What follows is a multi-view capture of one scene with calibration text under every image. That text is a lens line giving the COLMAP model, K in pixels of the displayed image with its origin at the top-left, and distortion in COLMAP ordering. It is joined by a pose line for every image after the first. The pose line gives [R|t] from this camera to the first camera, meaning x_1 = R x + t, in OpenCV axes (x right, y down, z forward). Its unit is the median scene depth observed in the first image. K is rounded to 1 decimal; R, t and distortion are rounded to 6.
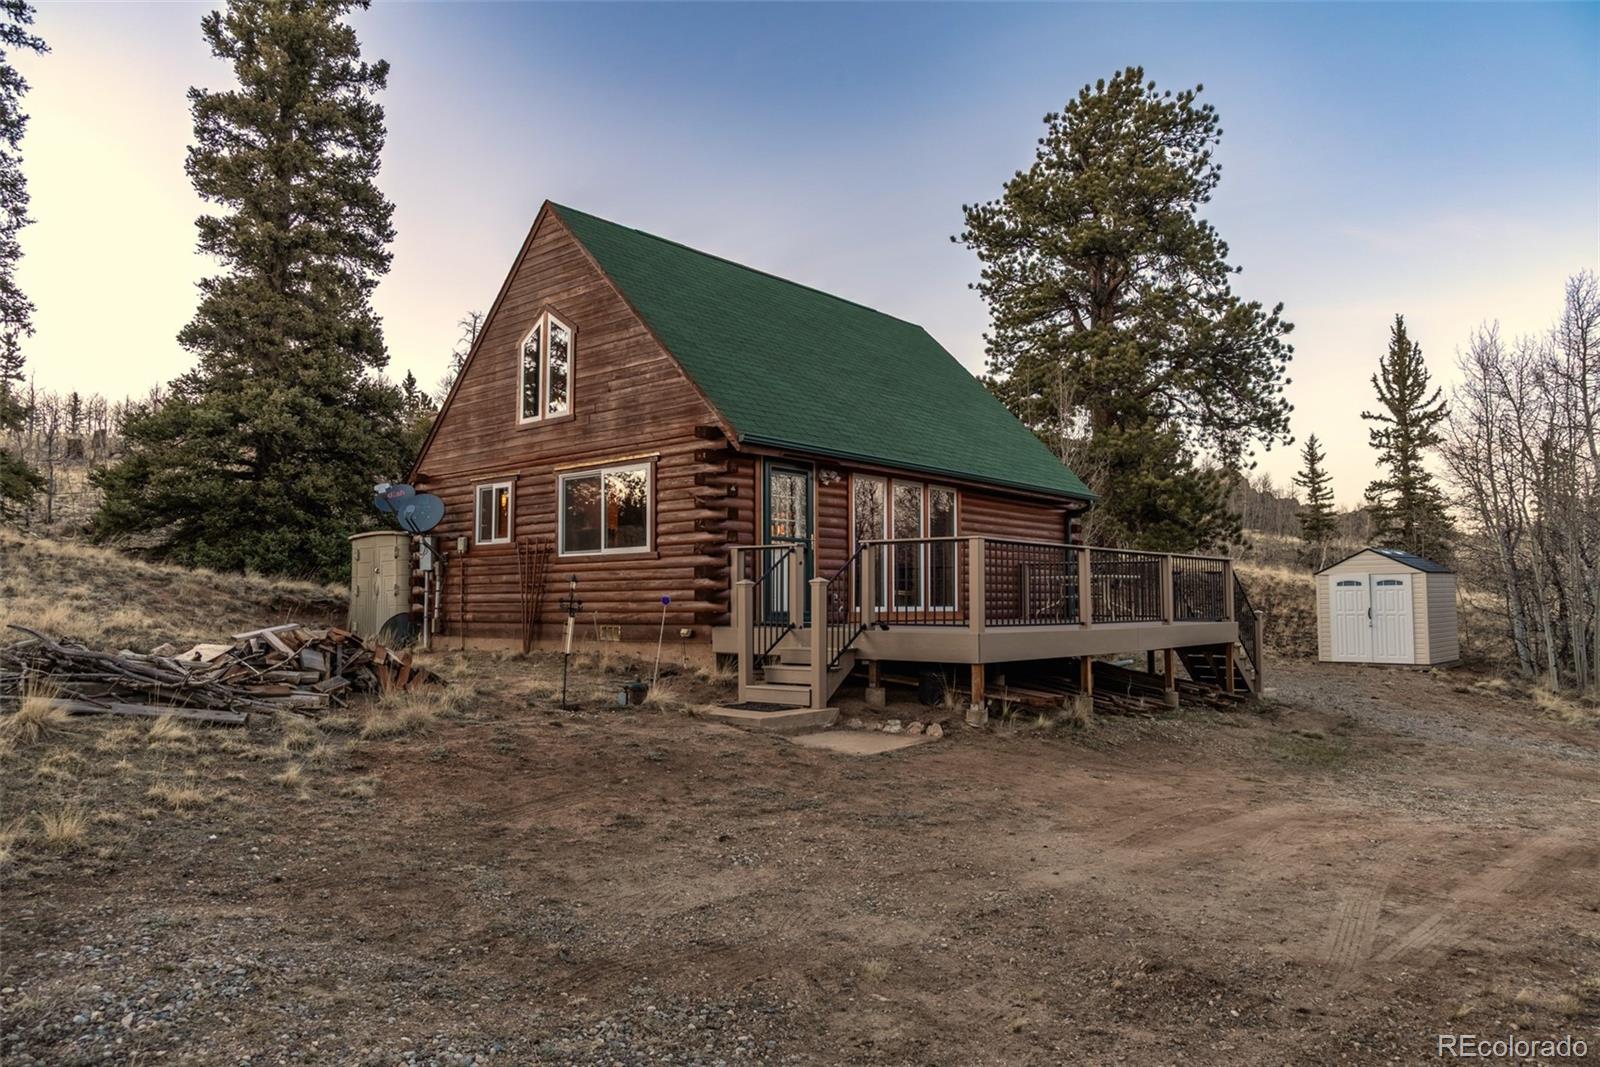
lens RADIAL K [[1090.6, 0, 810.8], [0, 1090.6, 521.0], [0, 0, 1]] dist [-0.003013, 0.004626]
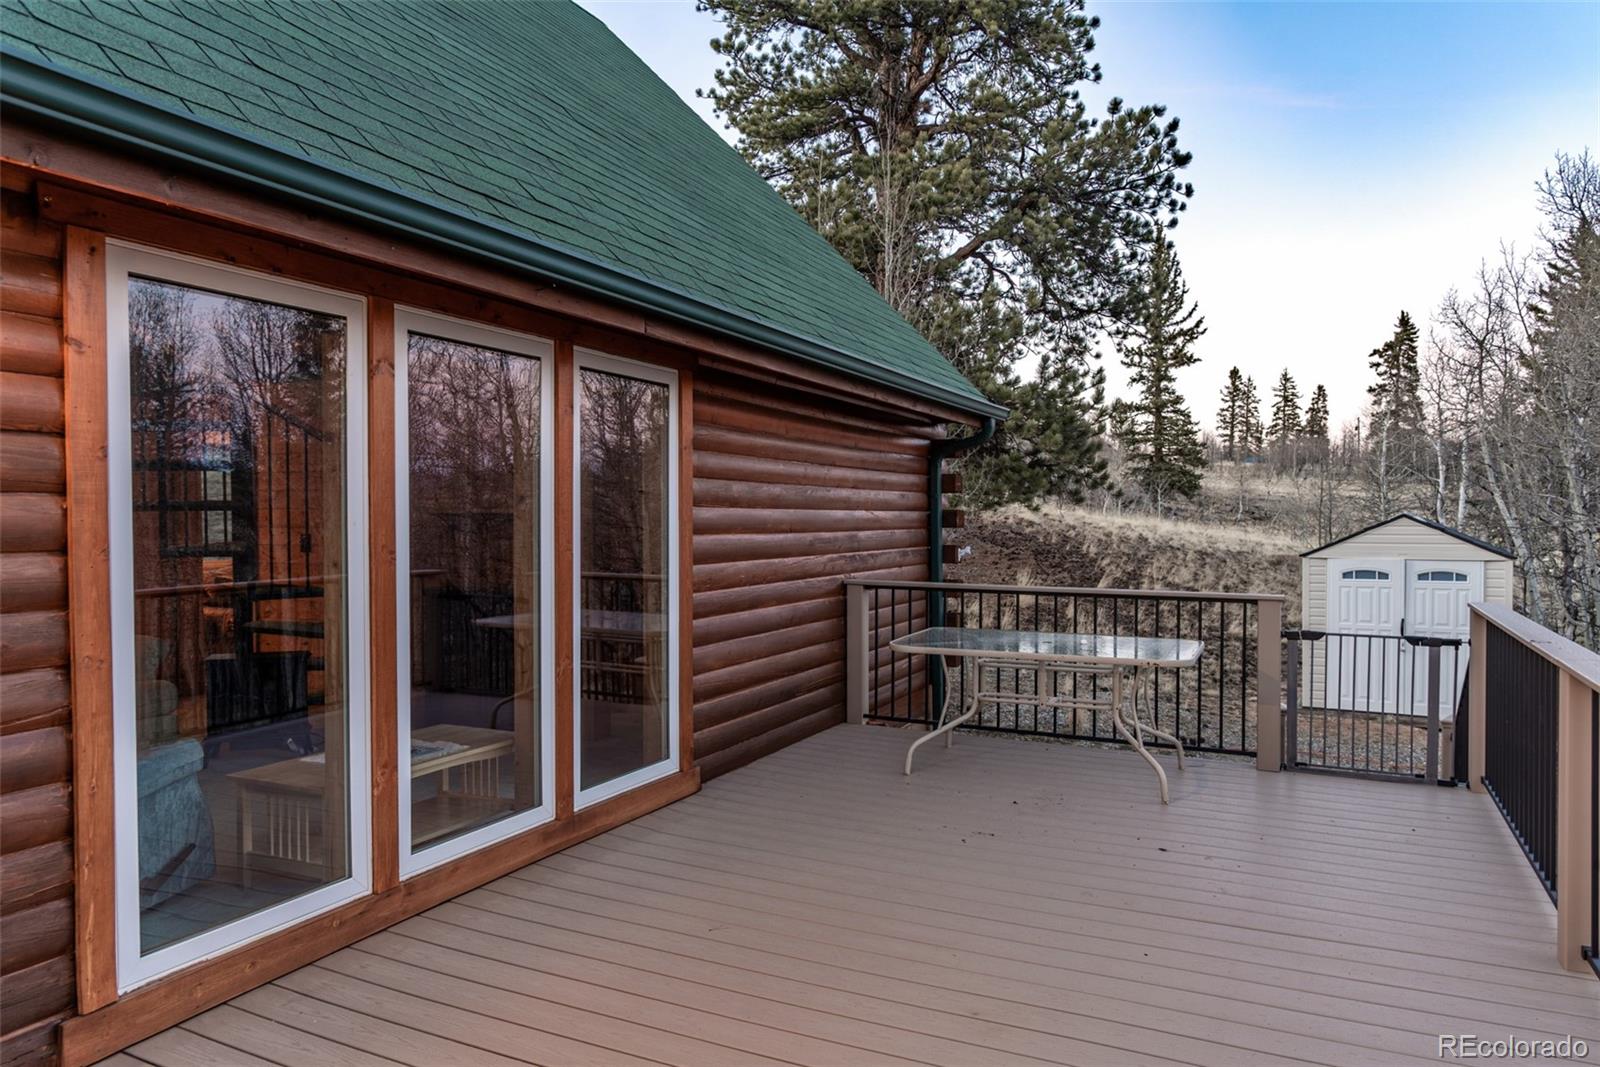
lens RADIAL K [[1090.6, 0, 810.9], [0, 1090.6, 548.1], [0, 0, 1]] dist [-0.003013, 0.004626]
pose [[0.967339, -0.006642, 0.253399, 0.048145], [-0.019922, 0.994573, 0.102119, -0.006357], [-0.252702, -0.103832, 0.961957, 0.361720]]
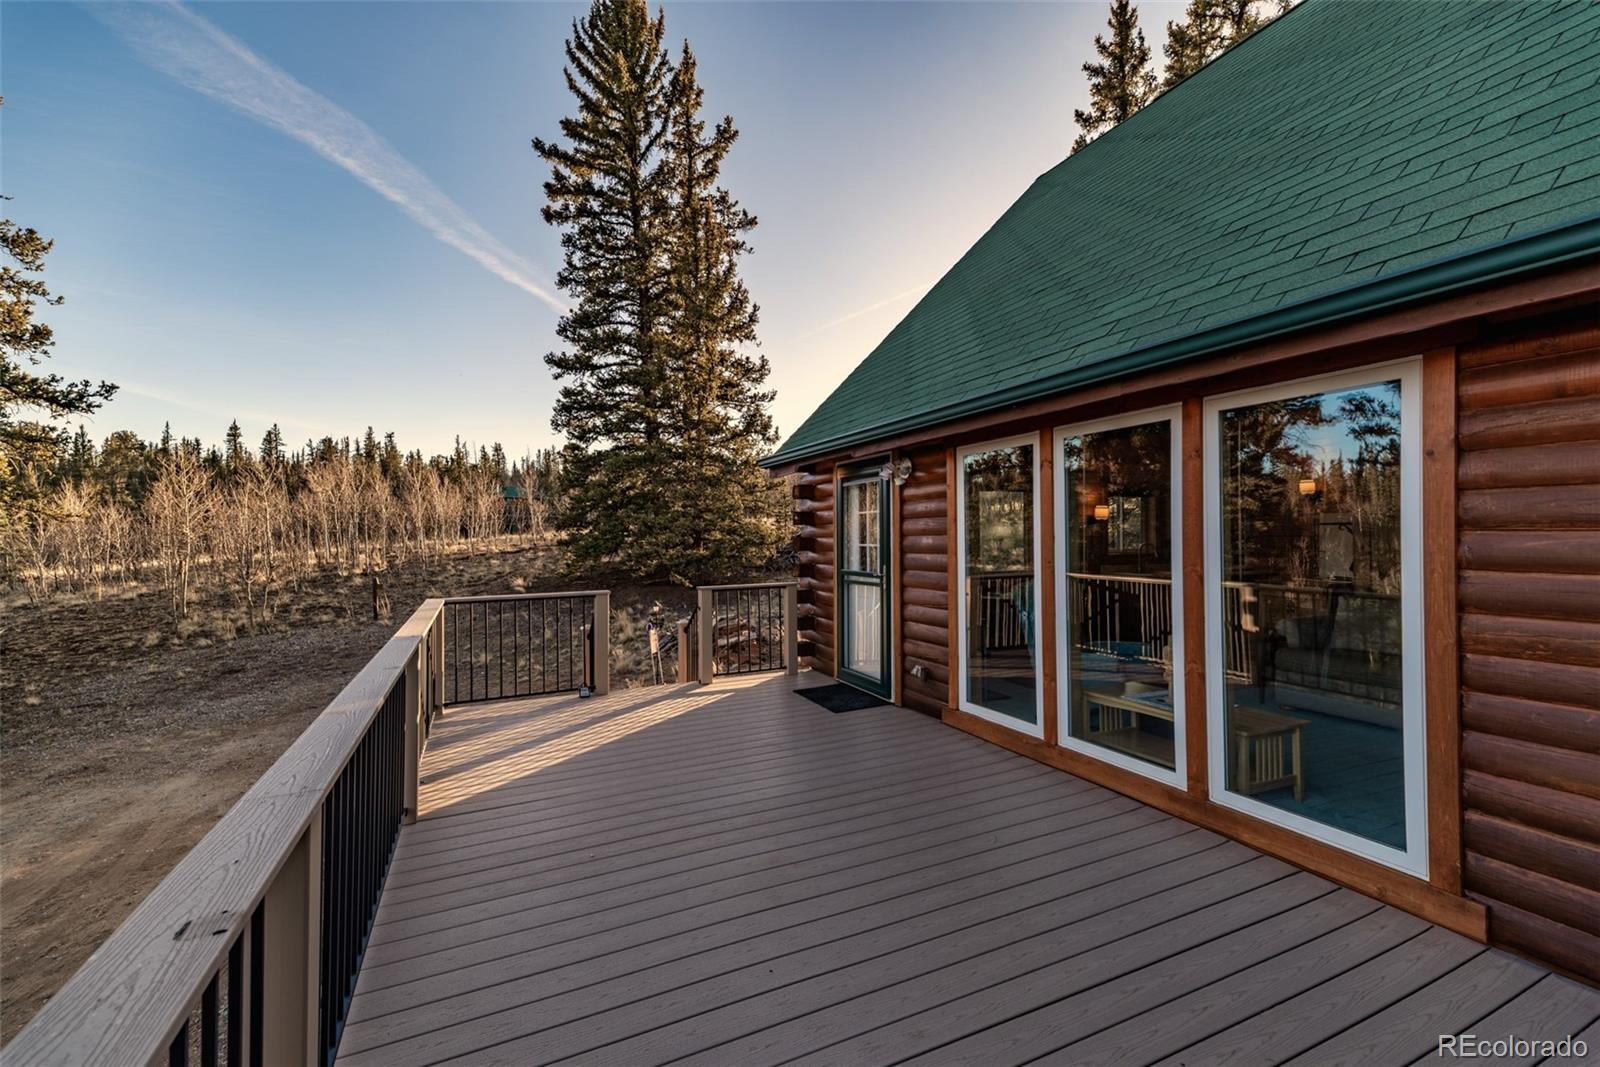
lens RADIAL K [[690.9, 0, 809.6], [0, 690.9, 525.8], [0, 0, 1]] dist [0.020901, -0.001888]
pose [[-0.430408, -0.009881, -0.902580, 0.170270], [0.076949, 0.995898, -0.047597, 0.002075], [0.899348, -0.089939, -0.427883, 0.492391]]
